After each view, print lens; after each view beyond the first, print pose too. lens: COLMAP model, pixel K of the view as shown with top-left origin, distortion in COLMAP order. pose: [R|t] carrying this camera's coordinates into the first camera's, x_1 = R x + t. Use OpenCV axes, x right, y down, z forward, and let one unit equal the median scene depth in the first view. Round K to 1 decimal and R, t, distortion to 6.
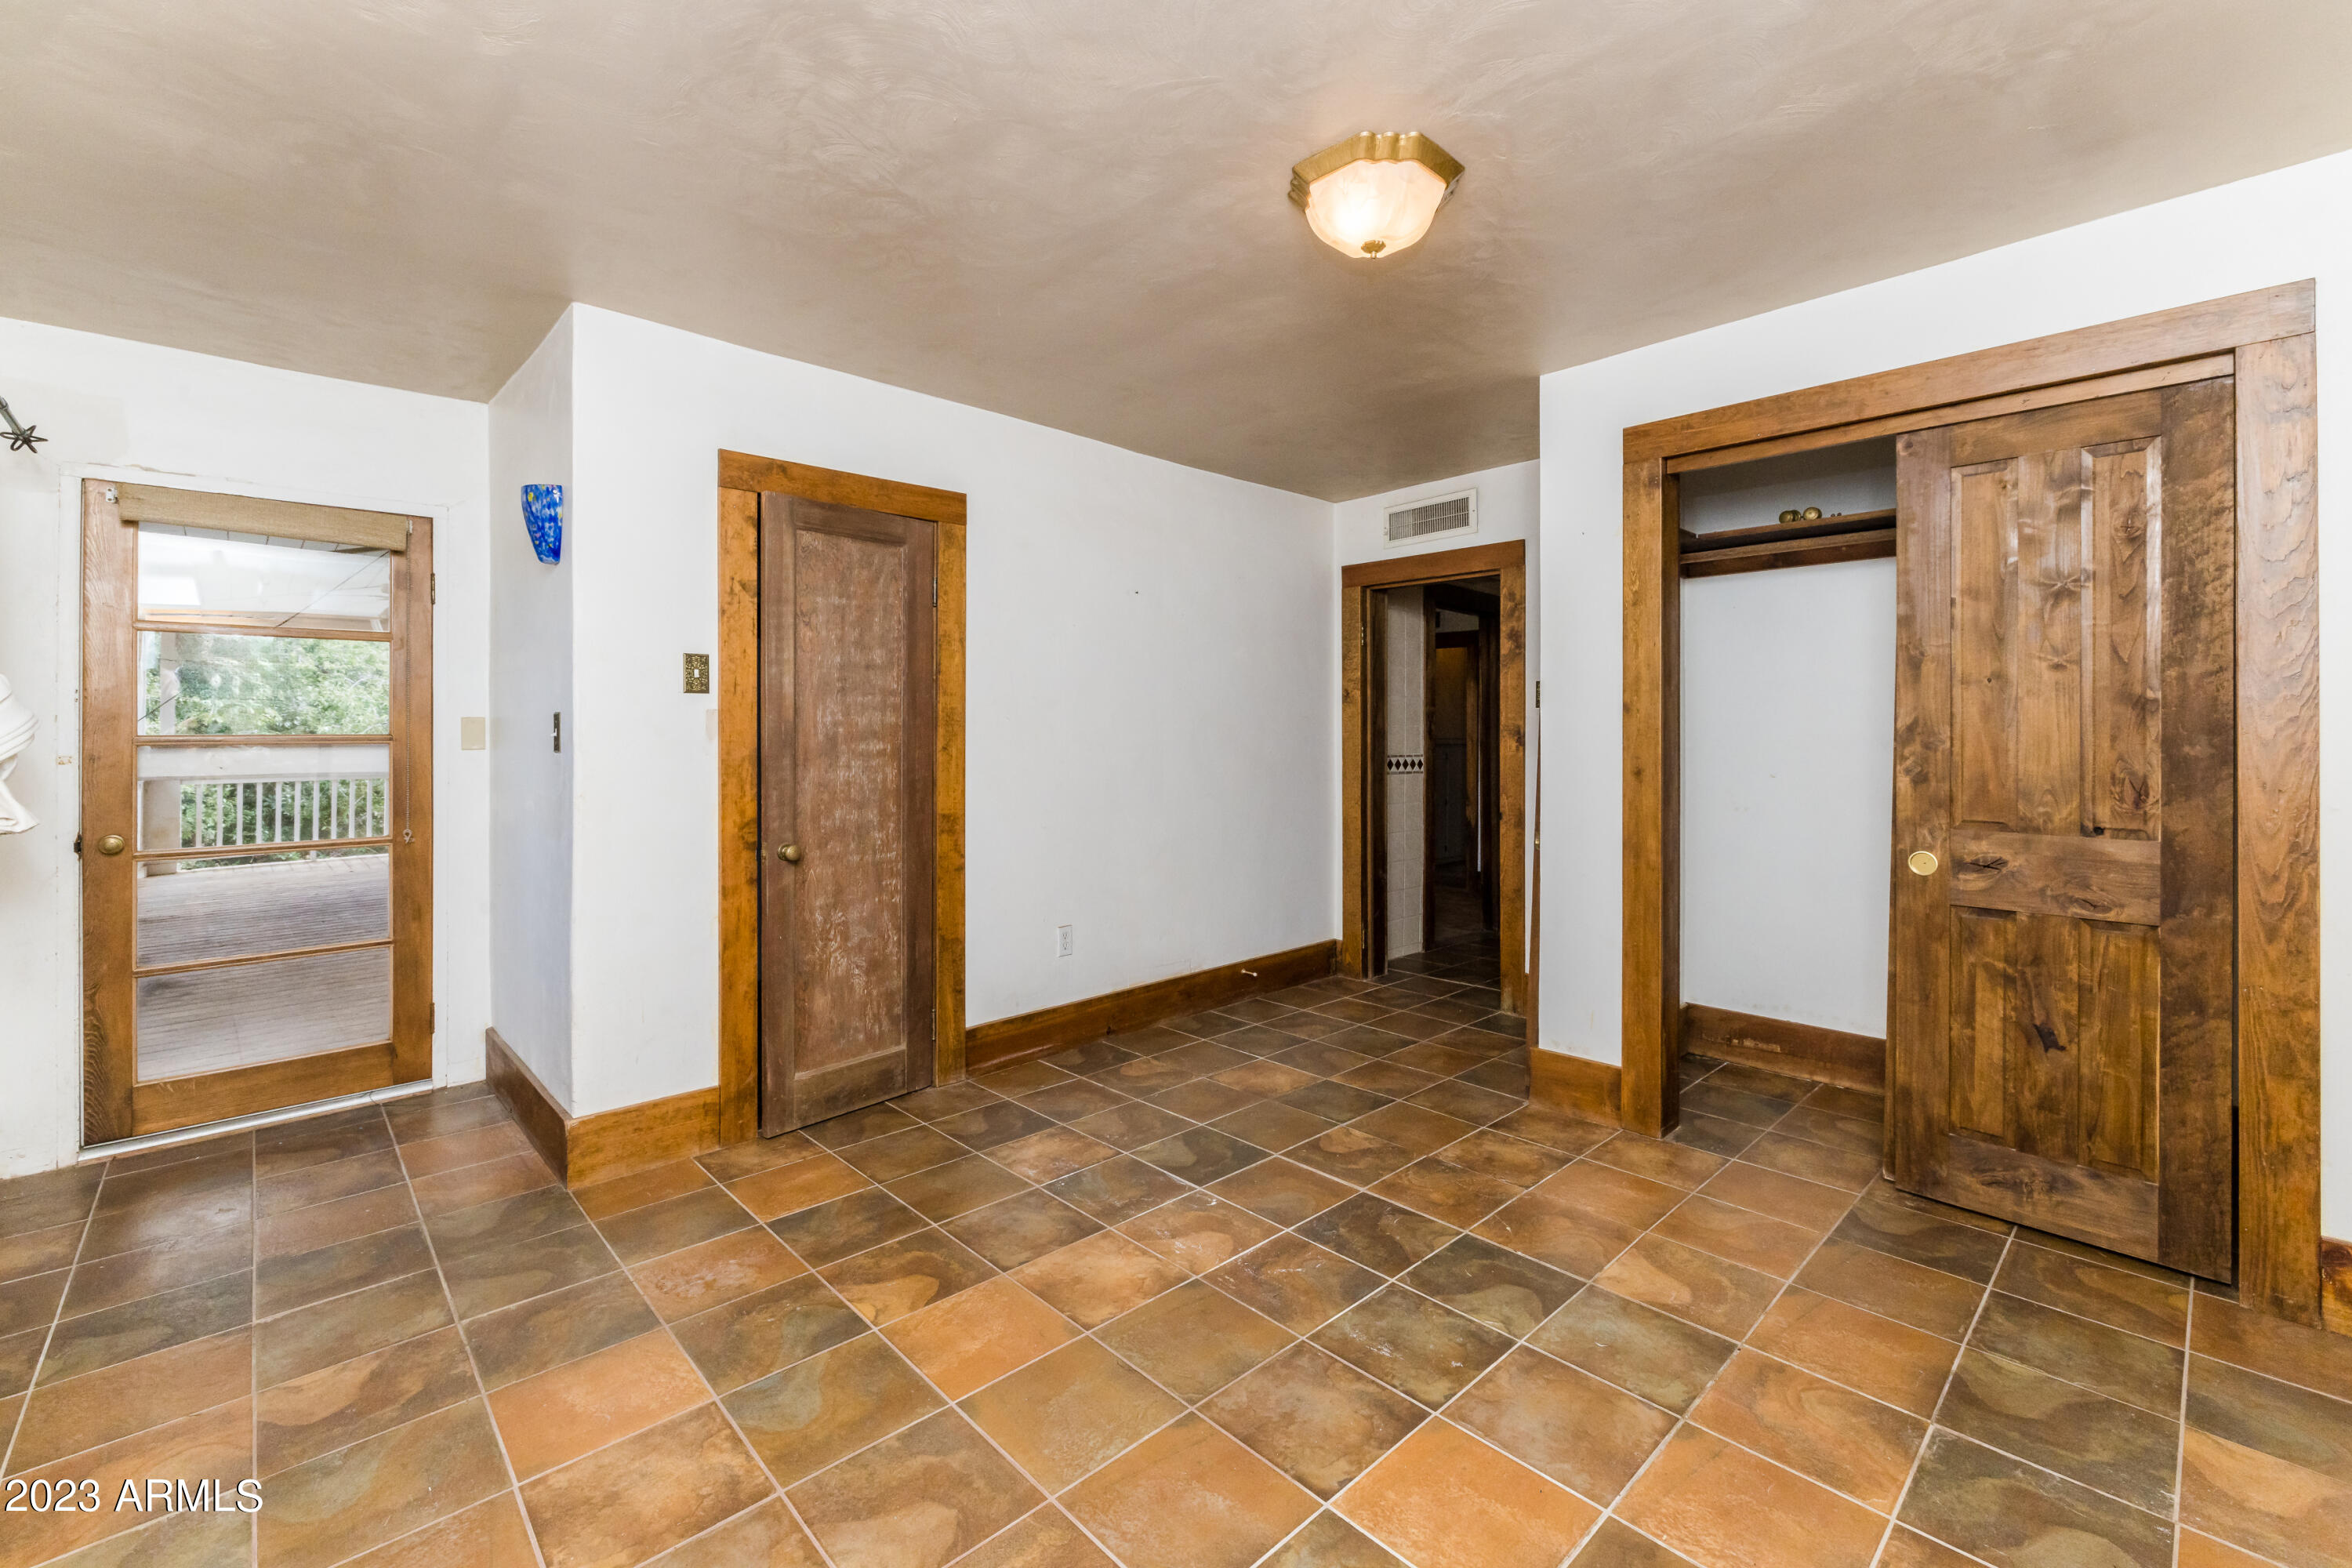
lens RADIAL K [[1015.0, 0, 1172.9], [0, 1015.0, 734.3], [0, 0, 1]] dist [-0.003351, 0.000742]
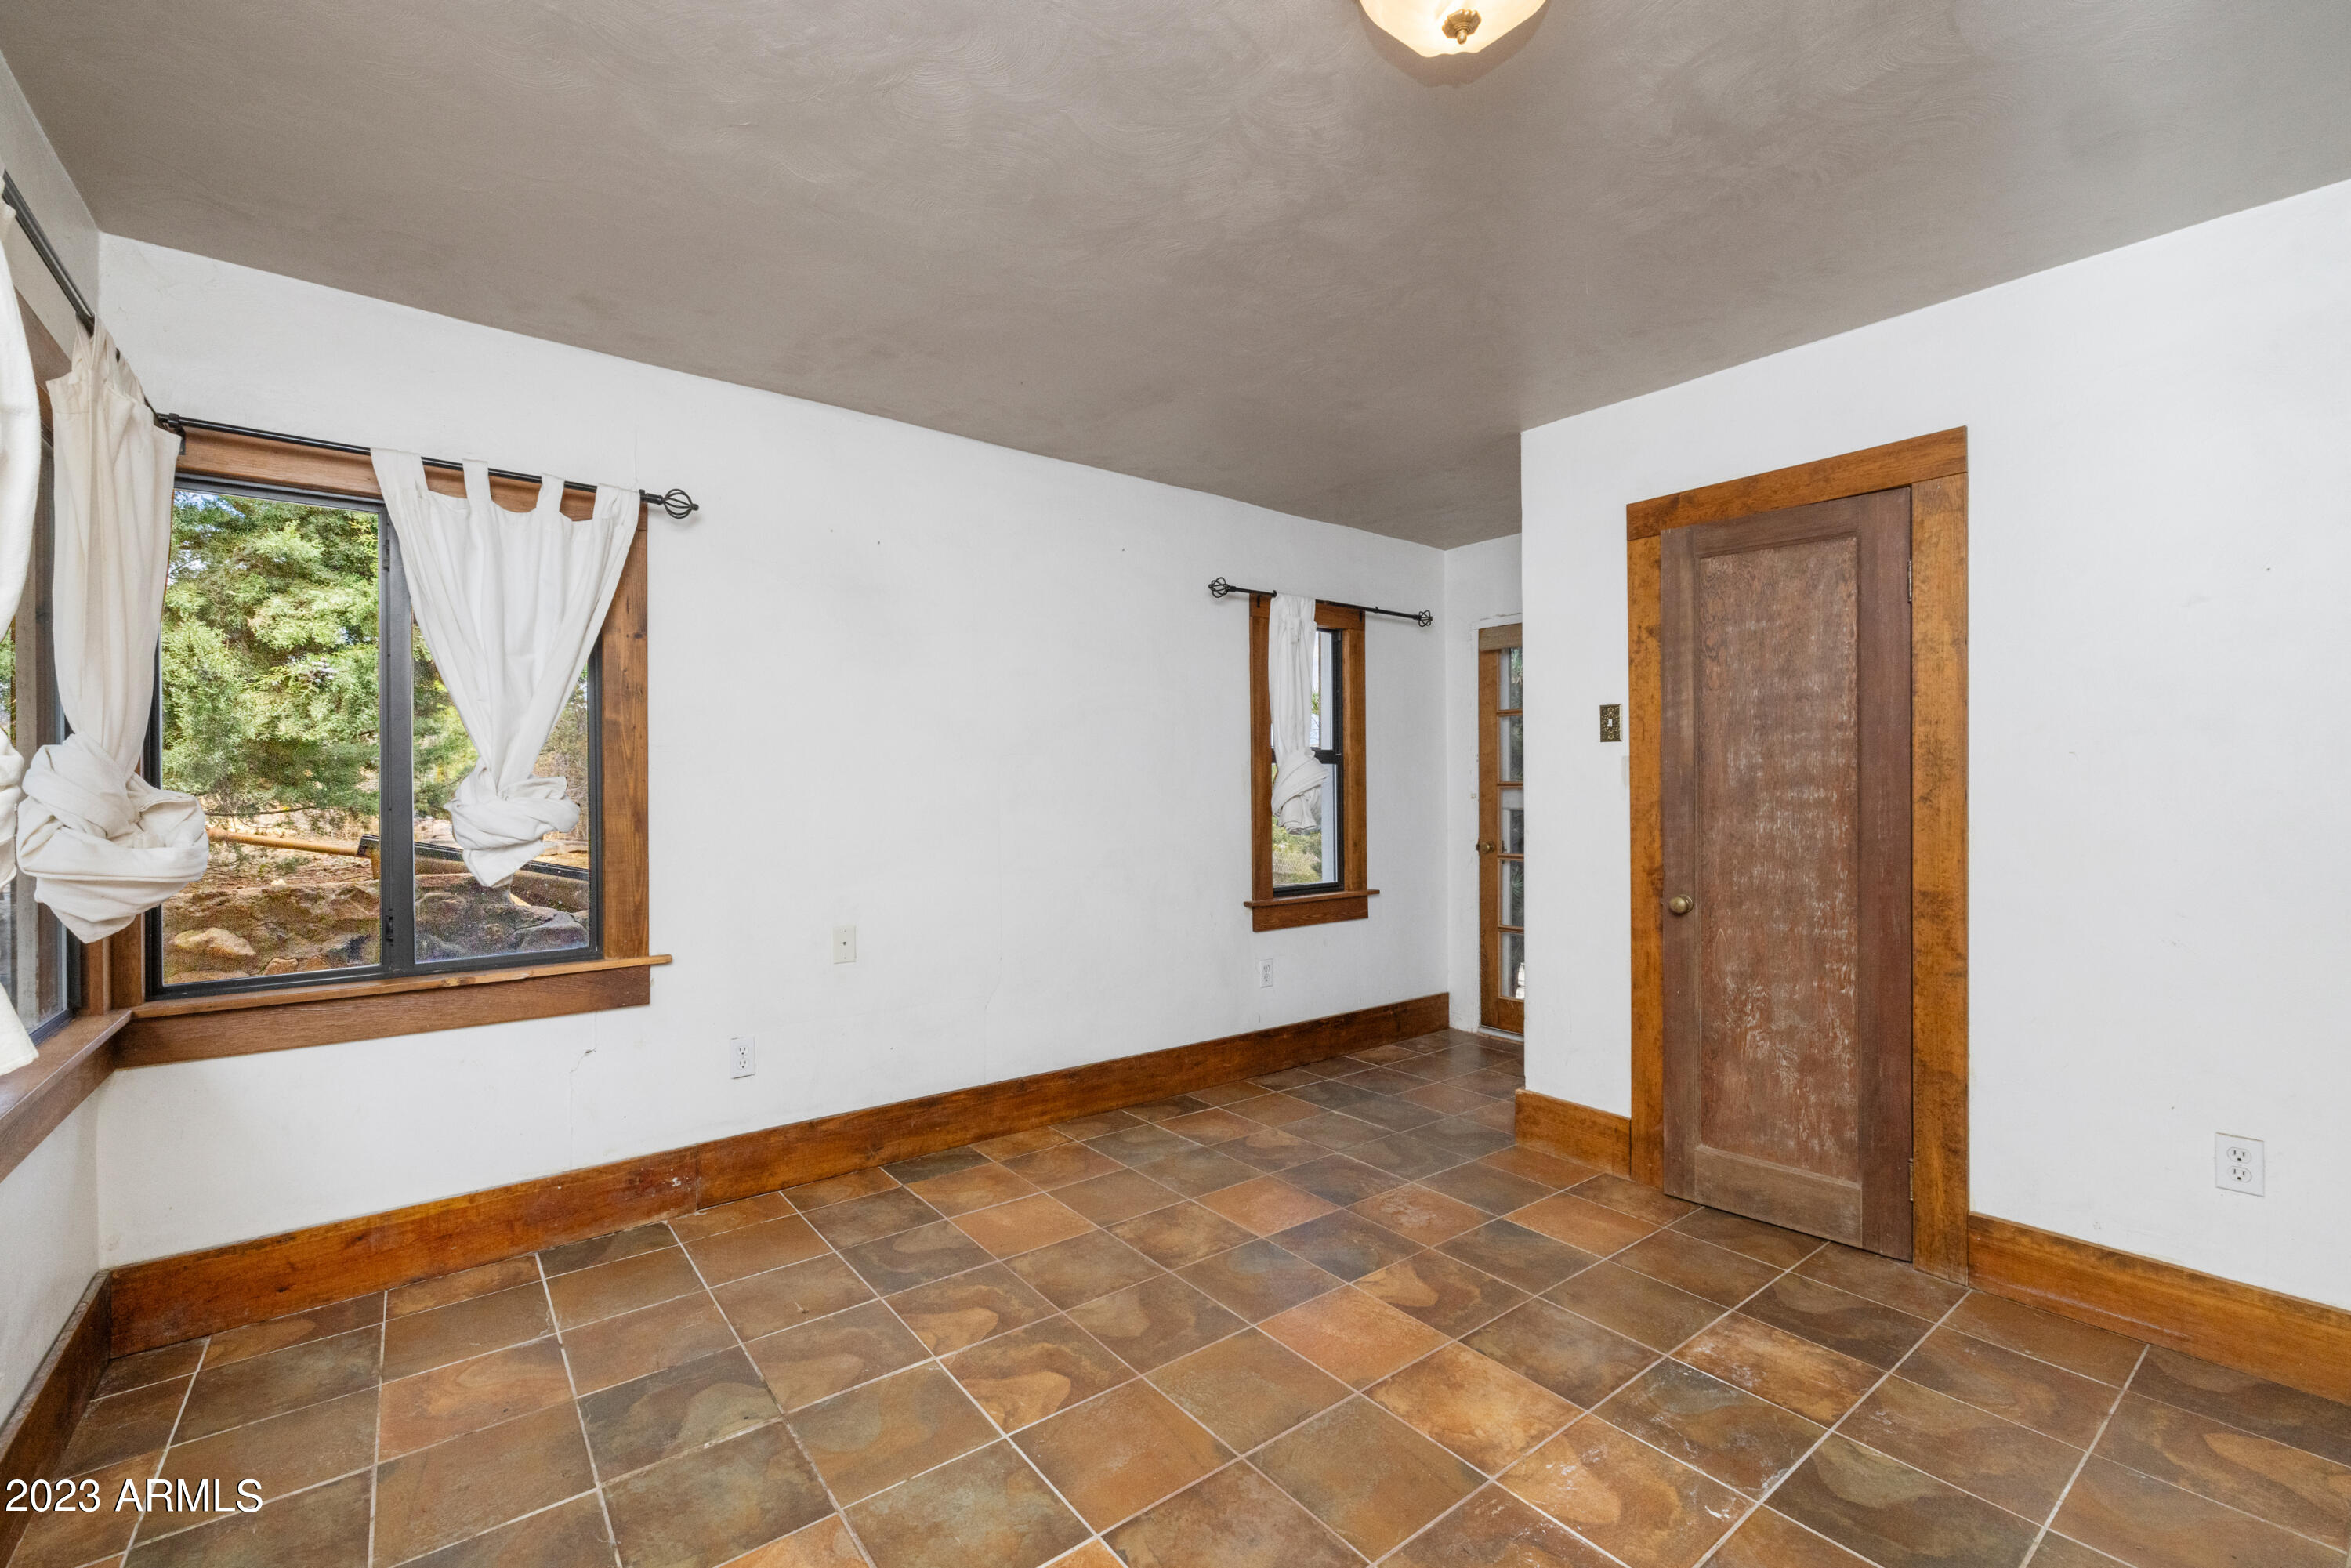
lens RADIAL K [[1014.5, 0, 1177.1], [0, 1014.5, 779.7], [0, 0, 1]] dist [-0.003351, 0.000742]
pose [[-0.111731, -0.002611, -0.993735, 0.600550], [0.001137, 0.999996, -0.002755, 0.002052], [0.993738, -0.001437, -0.111727, 0.620889]]
